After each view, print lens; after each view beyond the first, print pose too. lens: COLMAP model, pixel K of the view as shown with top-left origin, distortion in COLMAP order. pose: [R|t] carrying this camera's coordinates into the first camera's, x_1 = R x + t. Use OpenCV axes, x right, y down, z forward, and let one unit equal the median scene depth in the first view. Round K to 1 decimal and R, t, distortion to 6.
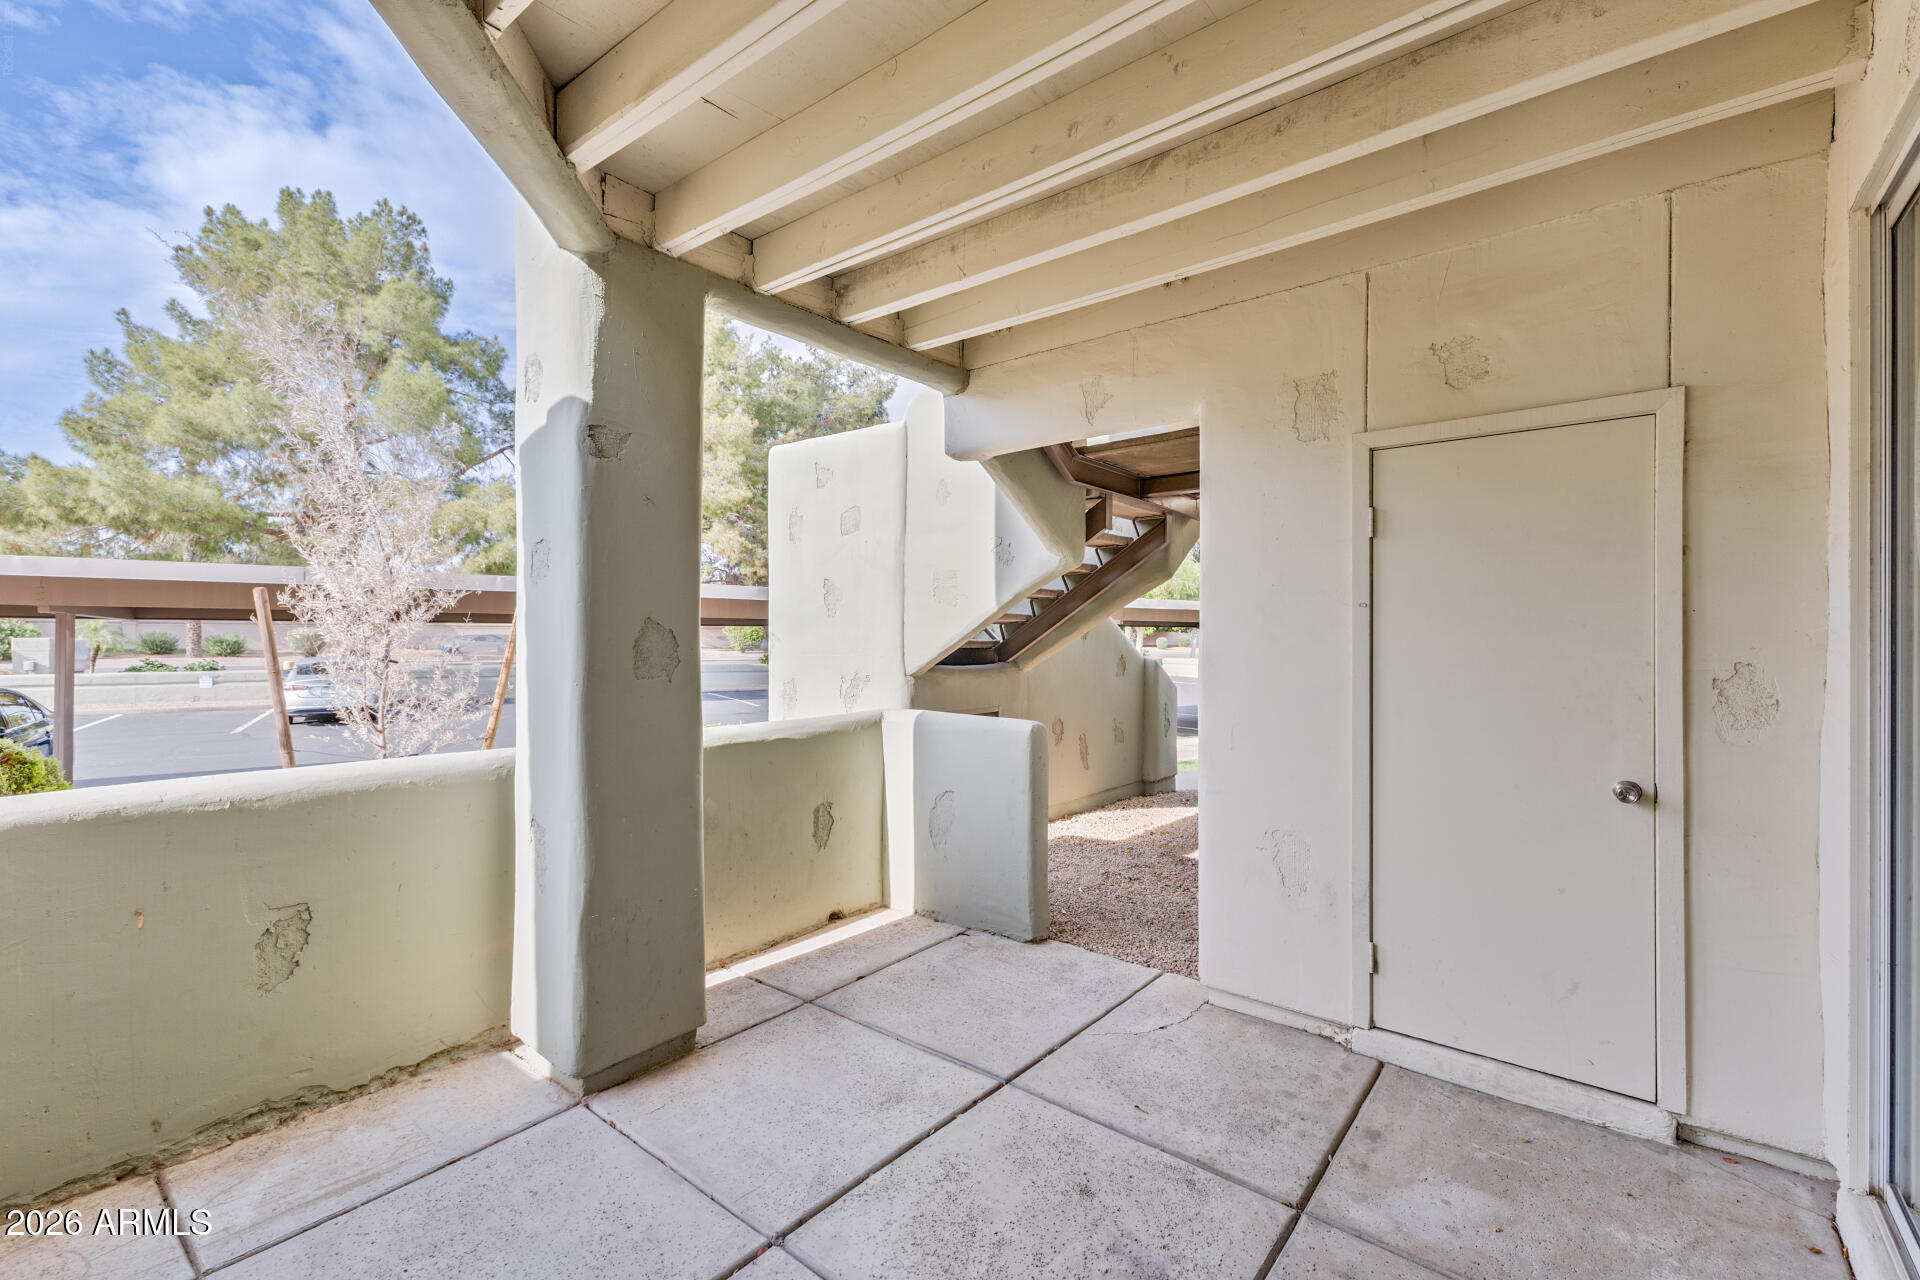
lens RADIAL K [[831.2, 0, 966.9], [0, 831.2, 633.7], [0, 0, 1]] dist [0.008069, -0.000915]
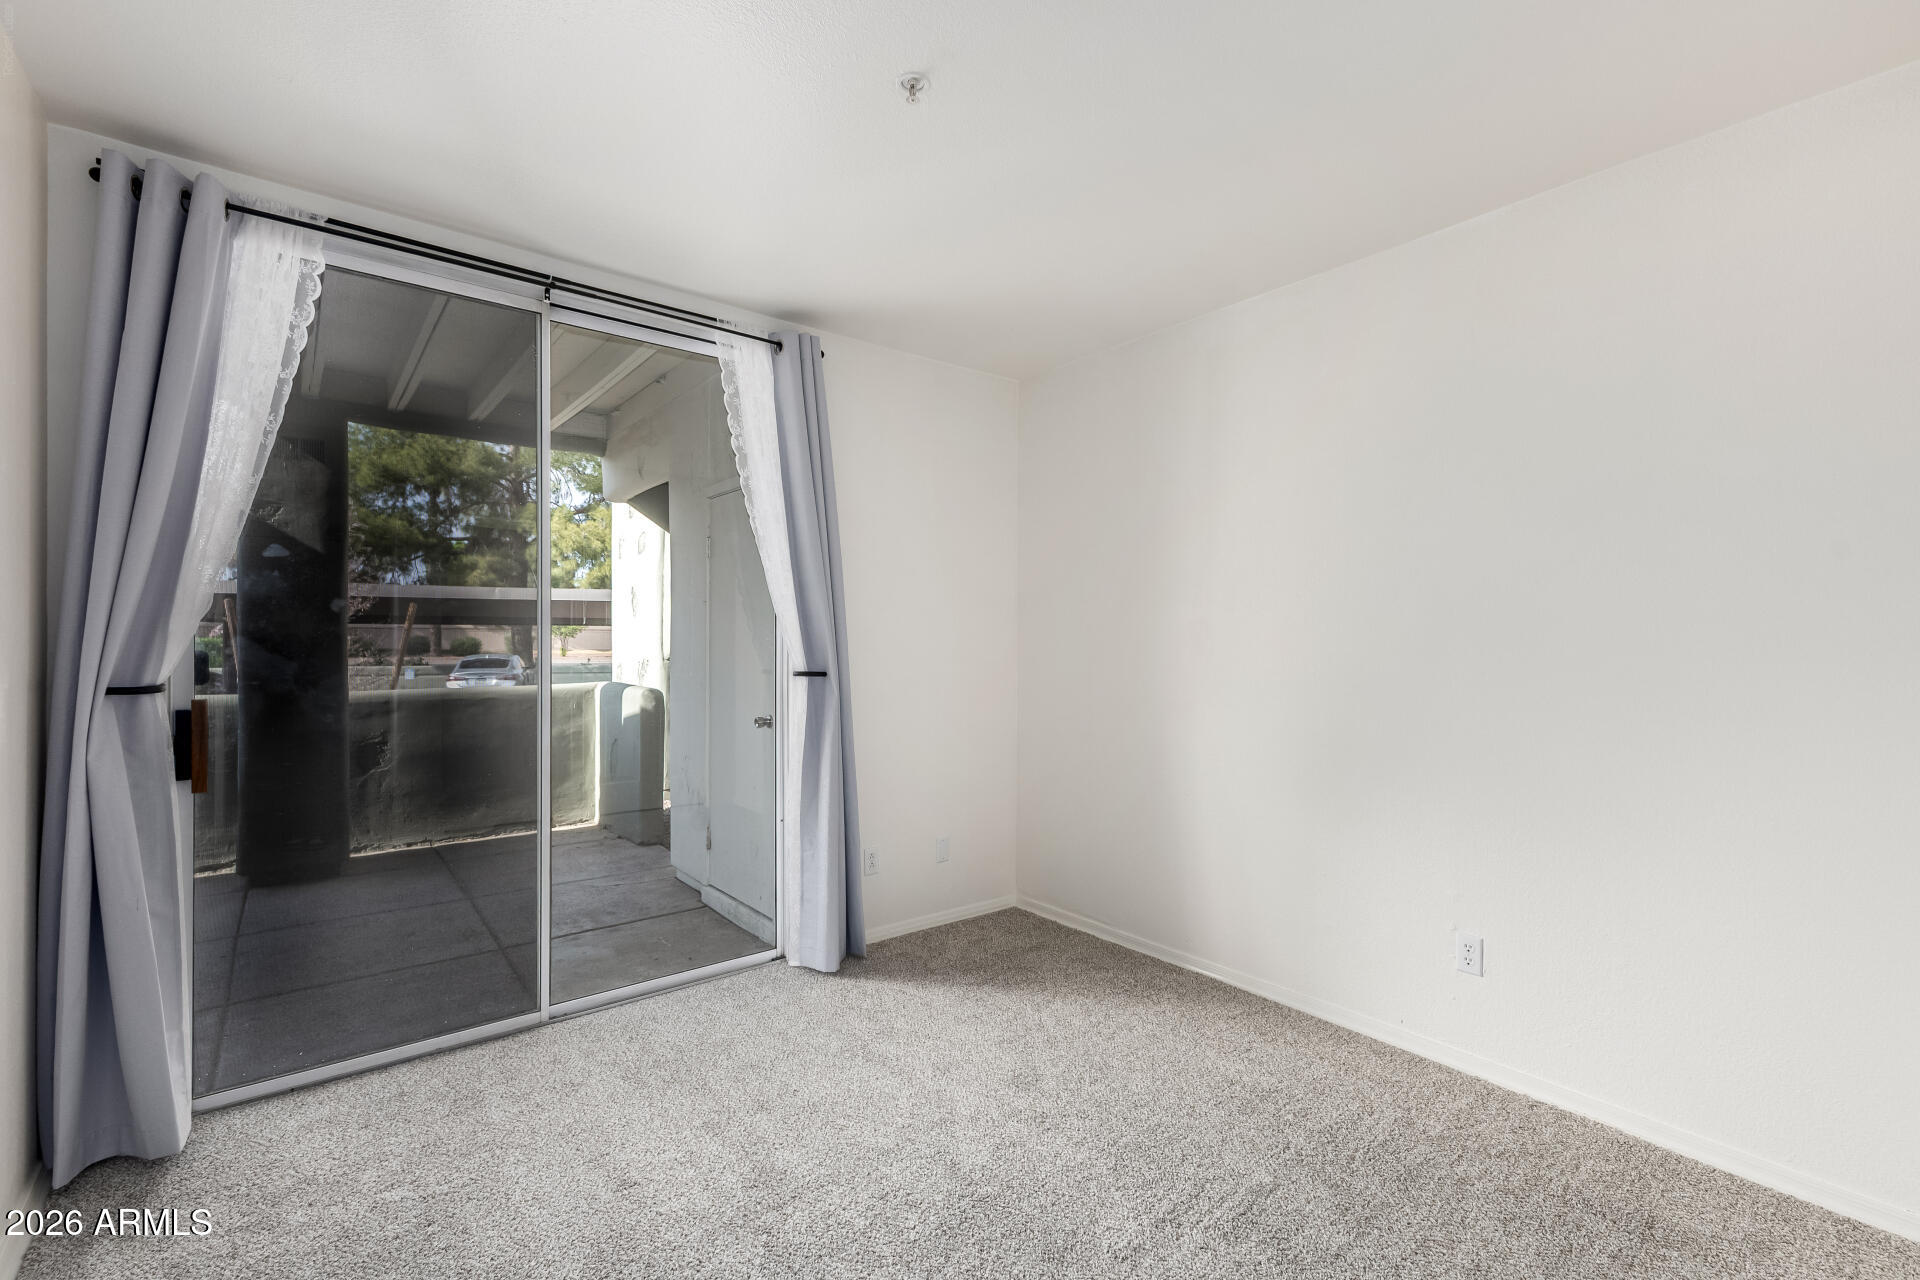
lens RADIAL K [[831.2, 0, 966.9], [0, 831.2, 633.7], [0, 0, 1]] dist [0.008069, -0.000915]
pose [[0.978791, 0.000487, -0.204860, 0.906452], [-0.002103, 0.999968, -0.007672, 0.025307], [0.204849, 0.007940, 0.978761, -0.267127]]
